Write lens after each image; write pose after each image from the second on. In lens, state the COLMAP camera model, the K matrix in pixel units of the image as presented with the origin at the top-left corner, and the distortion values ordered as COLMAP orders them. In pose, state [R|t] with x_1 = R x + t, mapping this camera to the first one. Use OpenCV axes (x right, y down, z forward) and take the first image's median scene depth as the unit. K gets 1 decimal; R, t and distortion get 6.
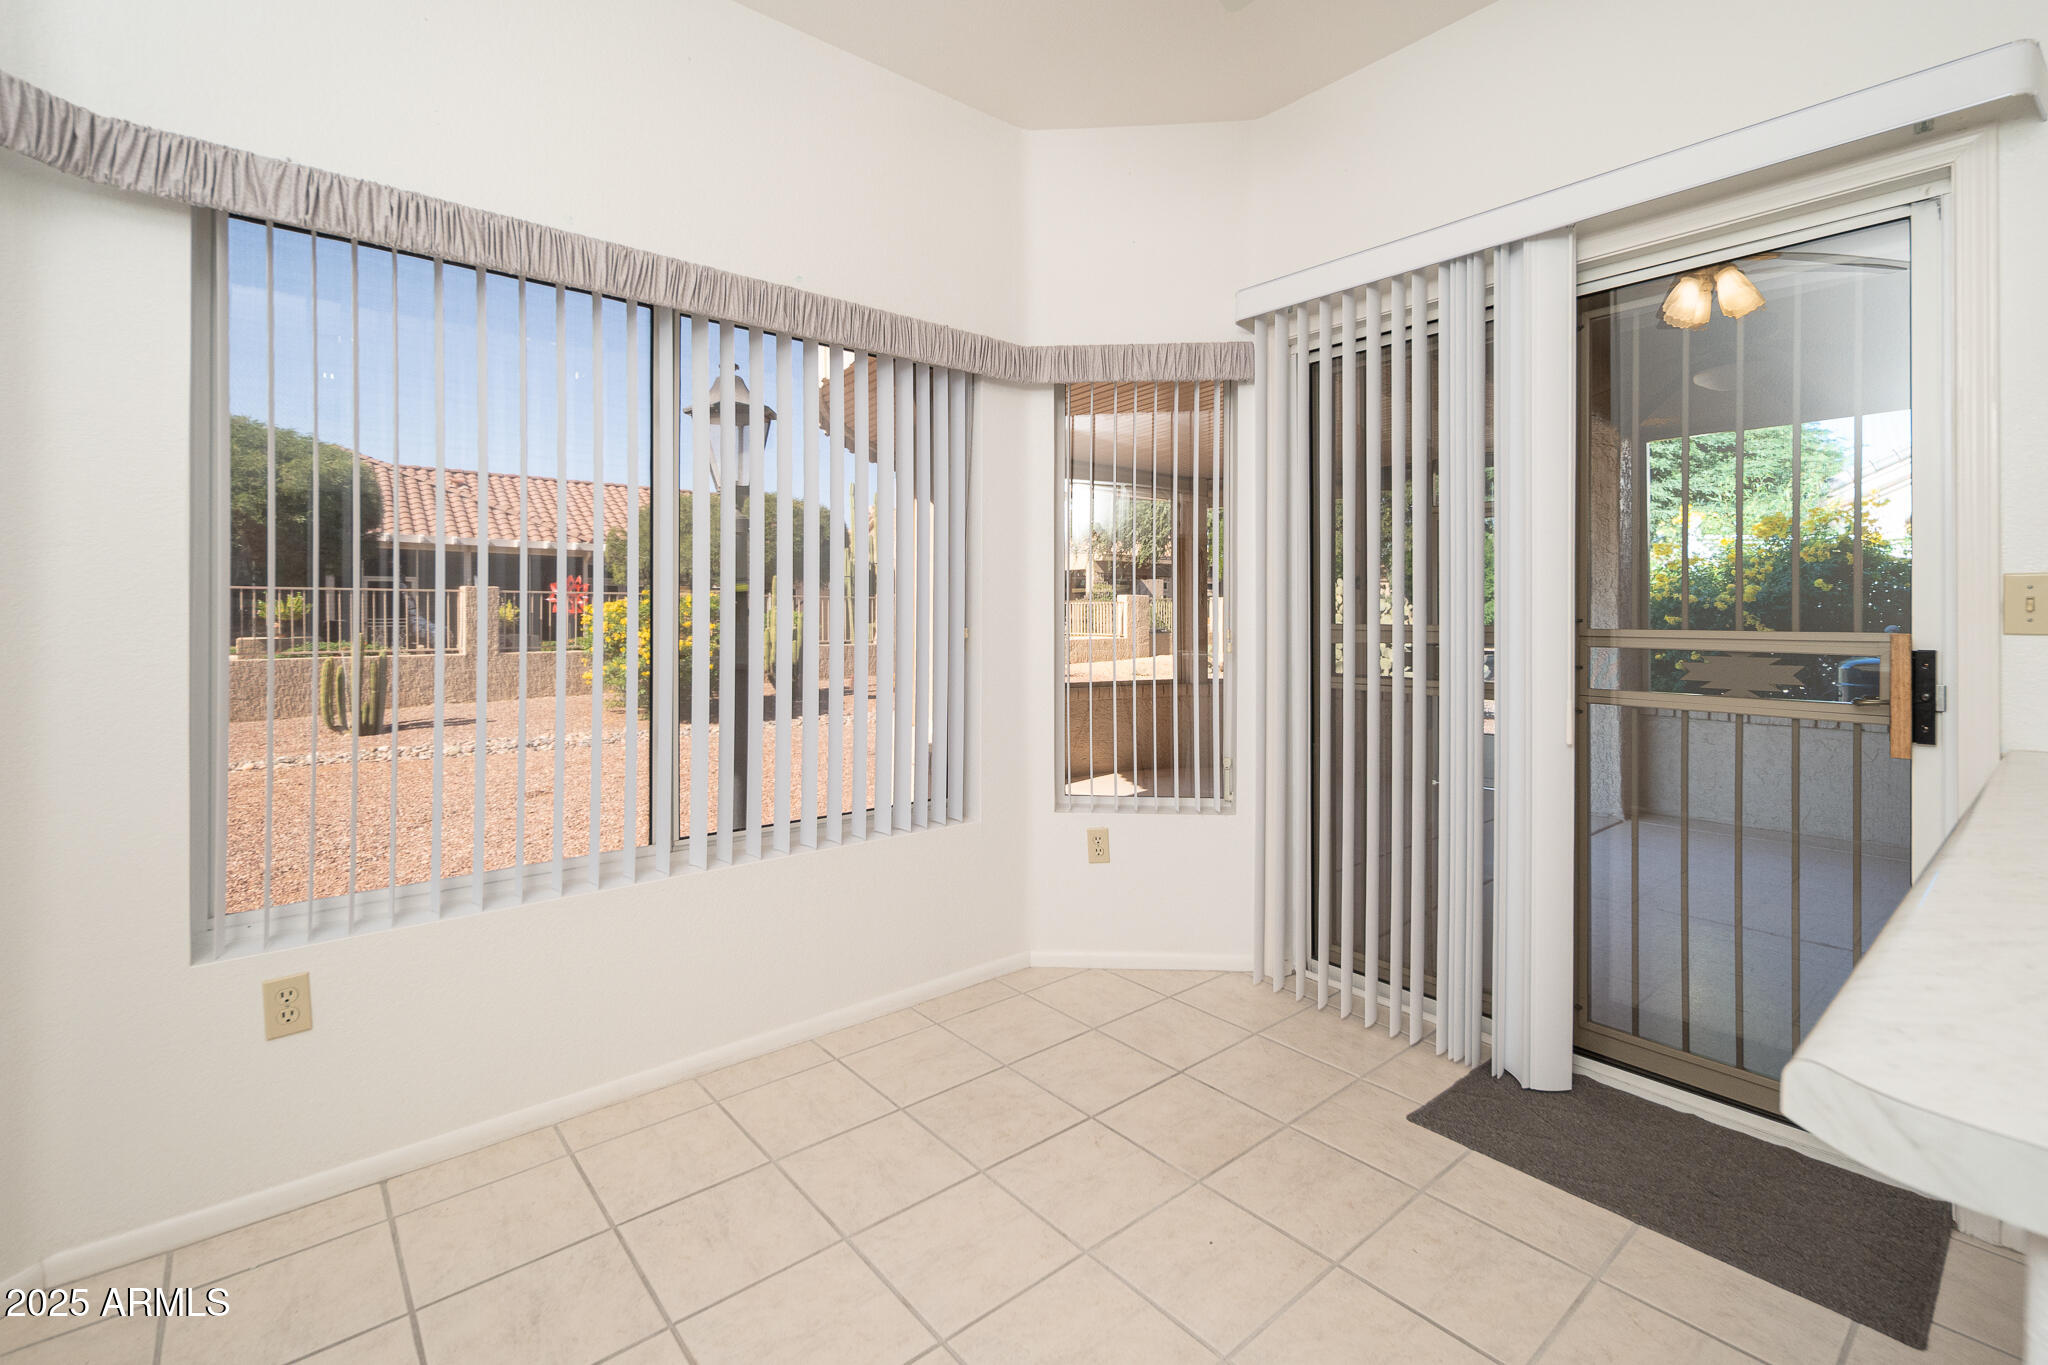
lens RADIAL K [[895.0, 0, 1007.1], [0, 895.0, 624.2], [0, 0, 1]] dist [0.000114, 0.000156]
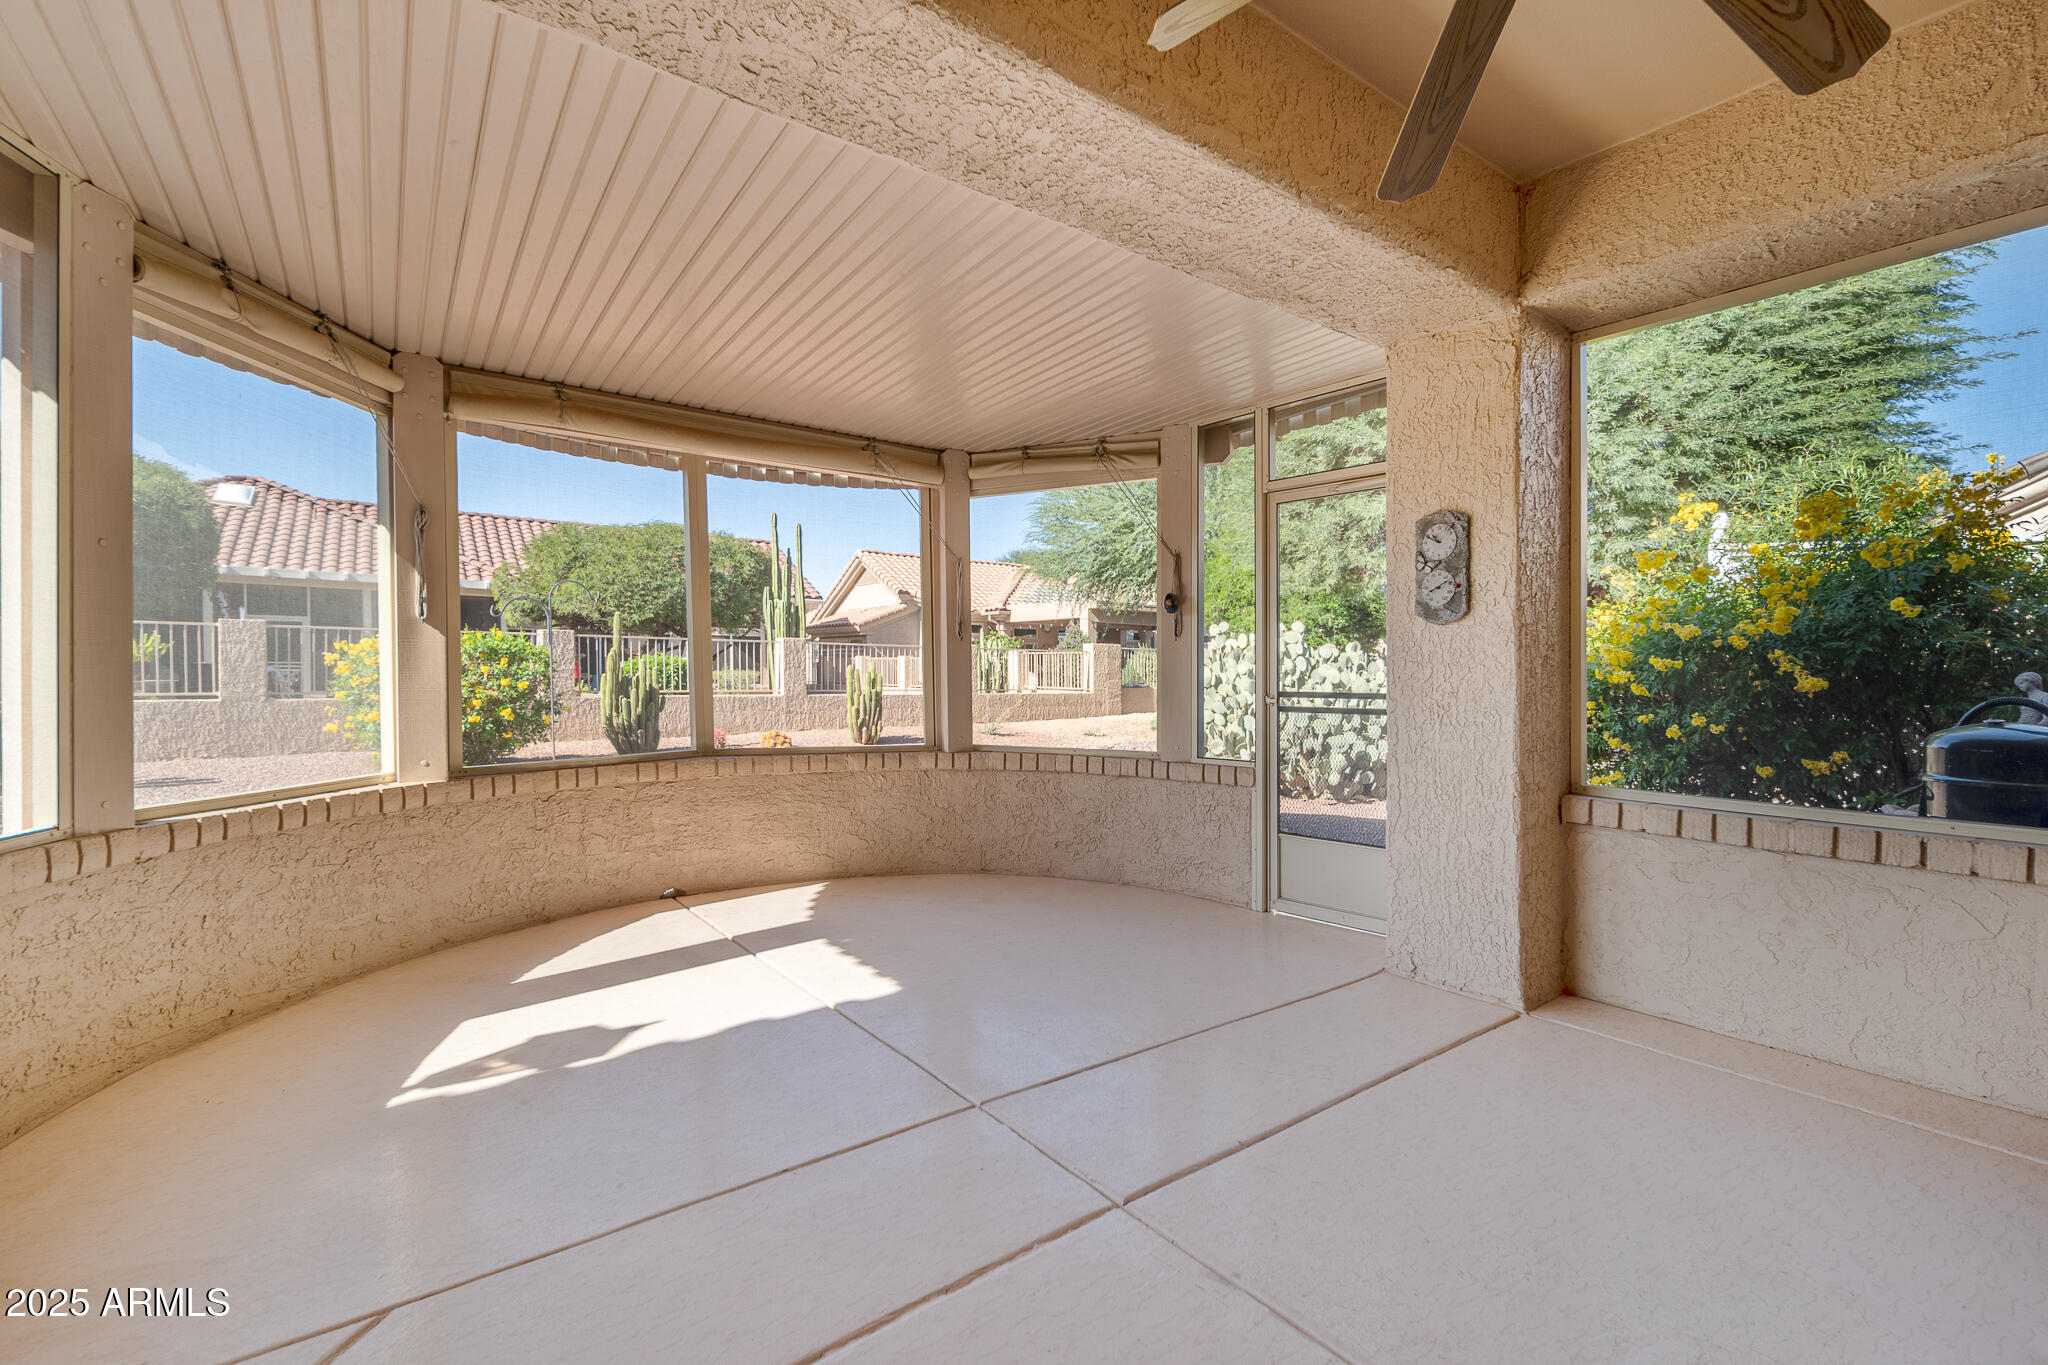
lens RADIAL K [[895.0, 0, 1027.5], [0, 895.0, 685.7], [0, 0, 1]] dist [0.000114, 0.000156]
pose [[0.998609, 0.011373, -0.051475, 0.333032], [-0.011104, 0.999923, 0.005522, 0.012104], [0.051534, -0.004943, 0.998659, 0.348667]]
